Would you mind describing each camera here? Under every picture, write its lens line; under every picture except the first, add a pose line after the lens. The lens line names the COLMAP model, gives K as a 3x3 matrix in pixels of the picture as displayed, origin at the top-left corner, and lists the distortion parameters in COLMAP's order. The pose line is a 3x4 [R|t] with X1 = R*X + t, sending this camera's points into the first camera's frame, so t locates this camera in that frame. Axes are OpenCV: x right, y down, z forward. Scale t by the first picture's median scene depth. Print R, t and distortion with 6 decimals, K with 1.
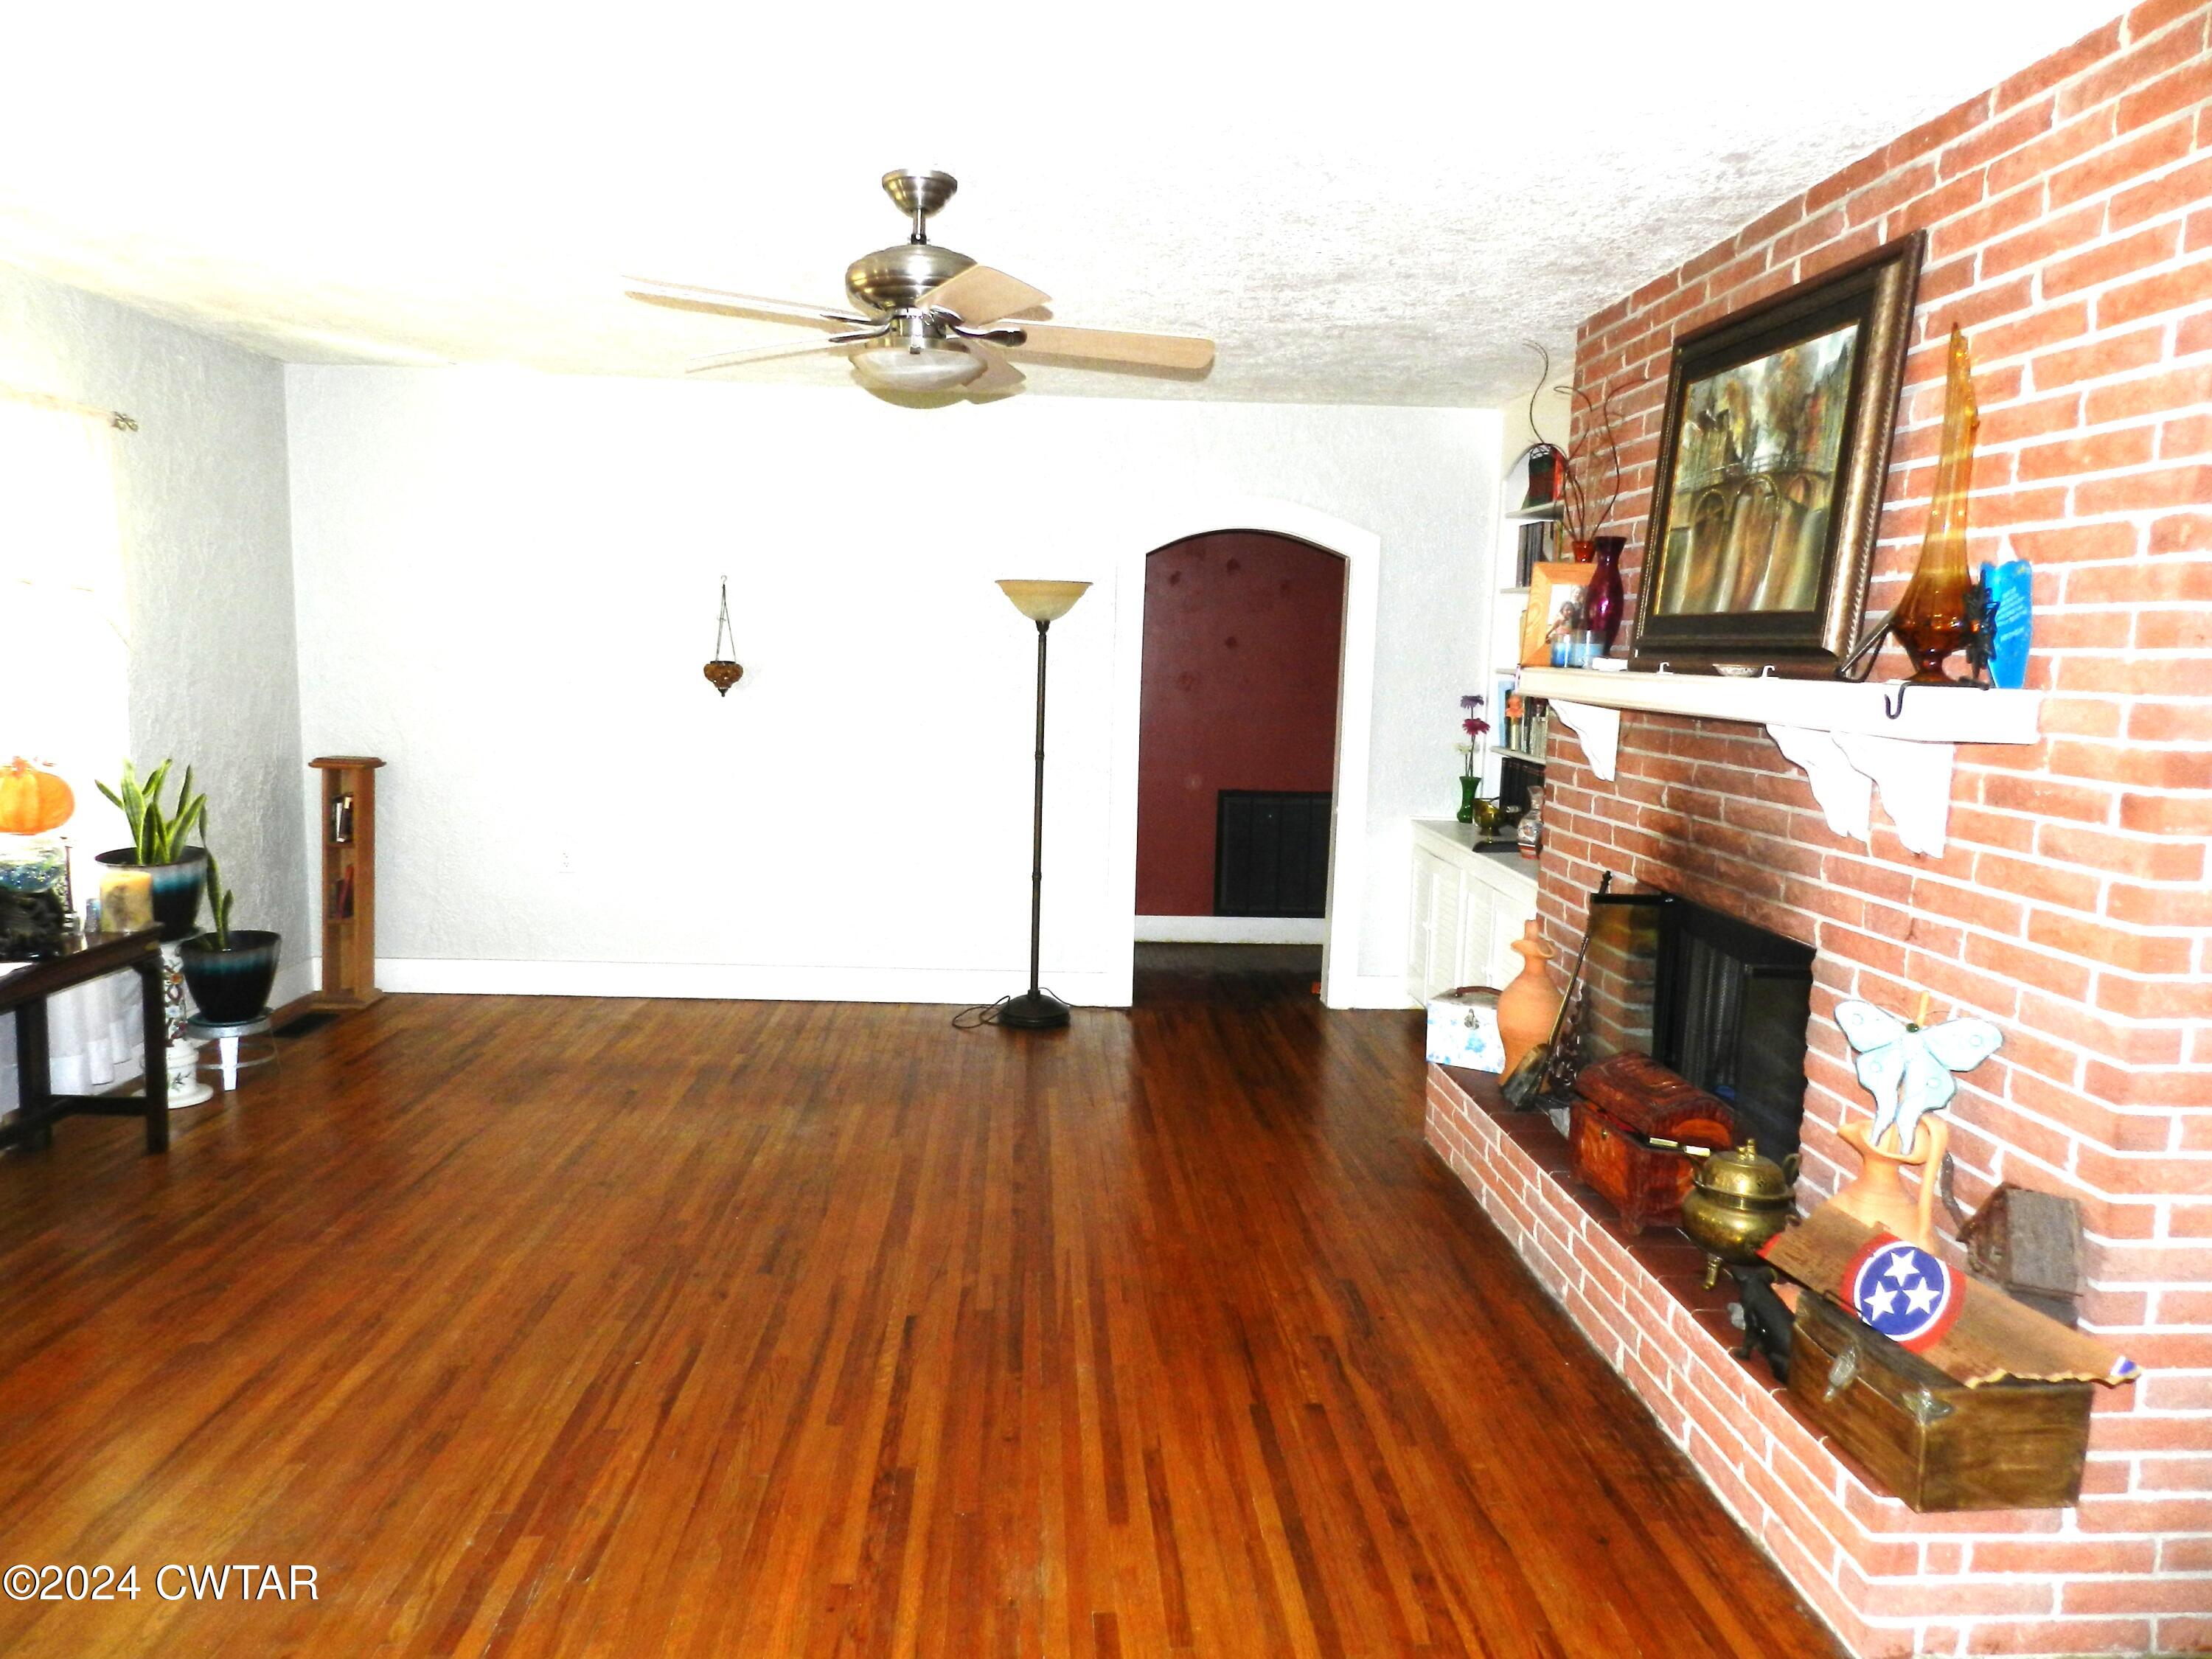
lens RADIAL K [[1495.6, 0, 1097.3], [0, 1495.6, 837.0], [0, 0, 1]] dist [0.001617, 0.004191]
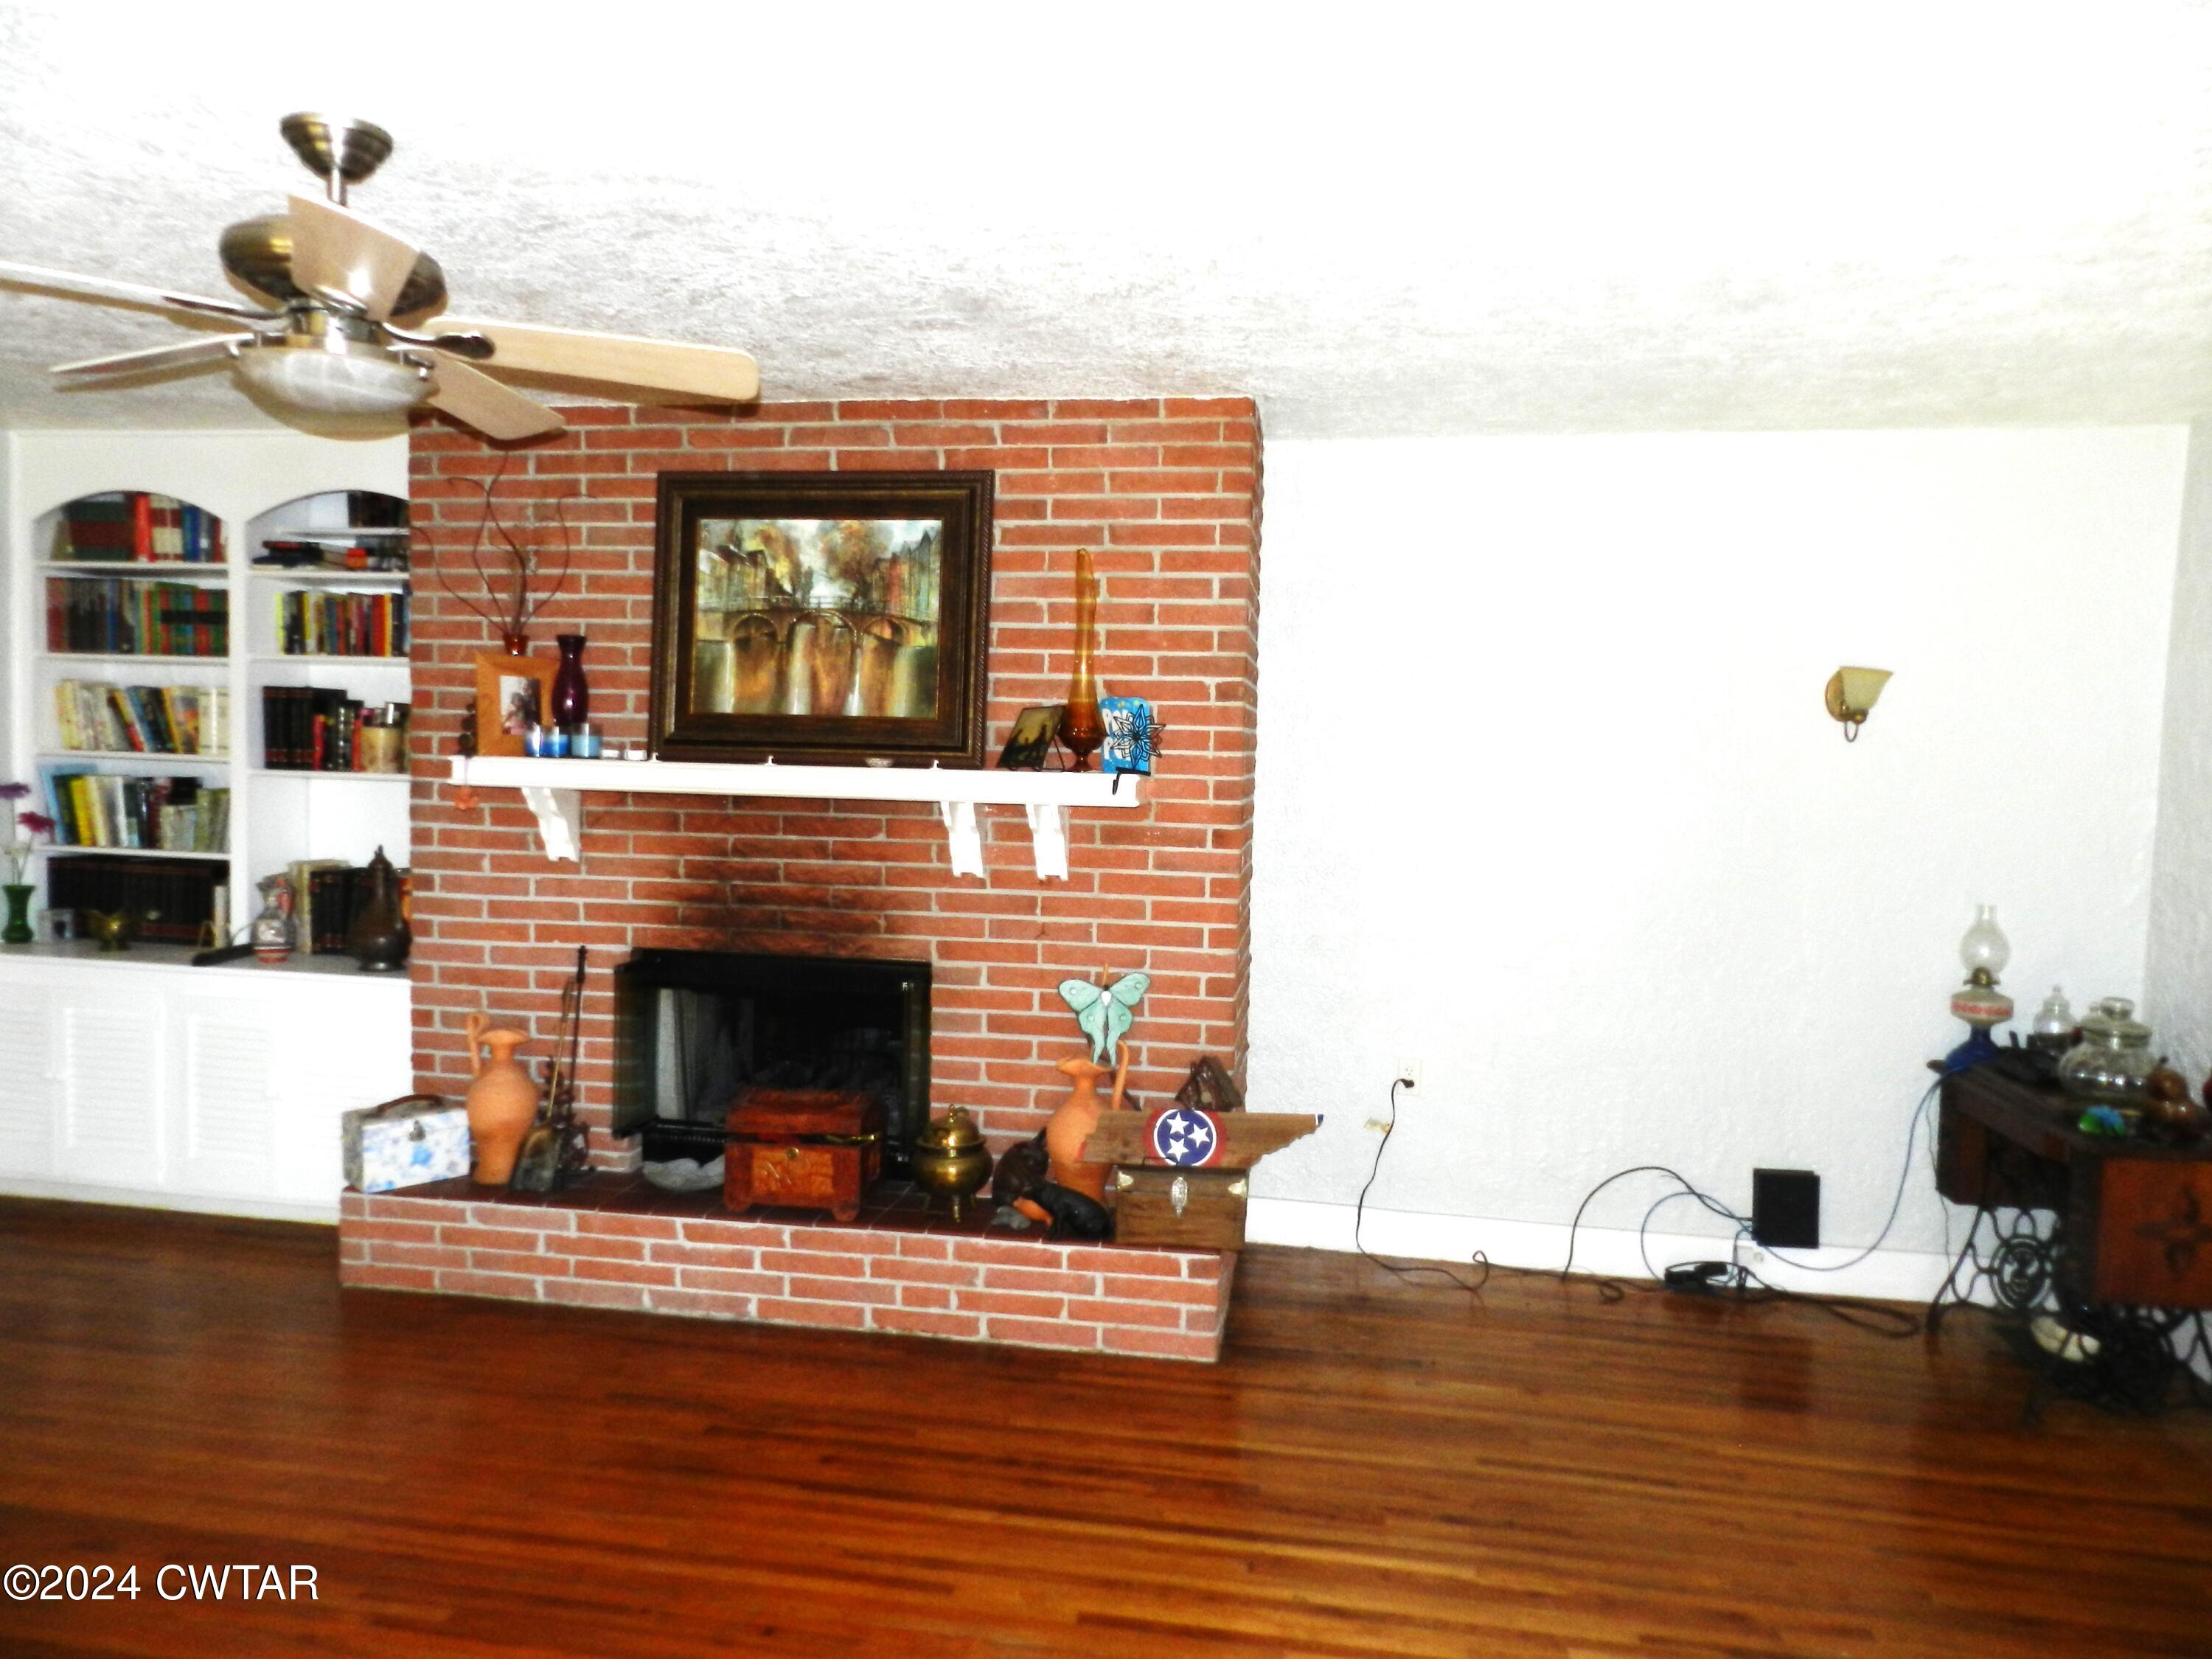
lens RADIAL K [[1495.6, 0, 1094.7], [0, 1495.6, 829.6], [0, 0, 1]] dist [0.001617, 0.004191]
pose [[0.220134, -0.075184, 0.972568, -0.847102], [0.108549, 0.992721, 0.052173, -0.105085], [-0.969411, 0.094086, 0.226693, 0.545911]]
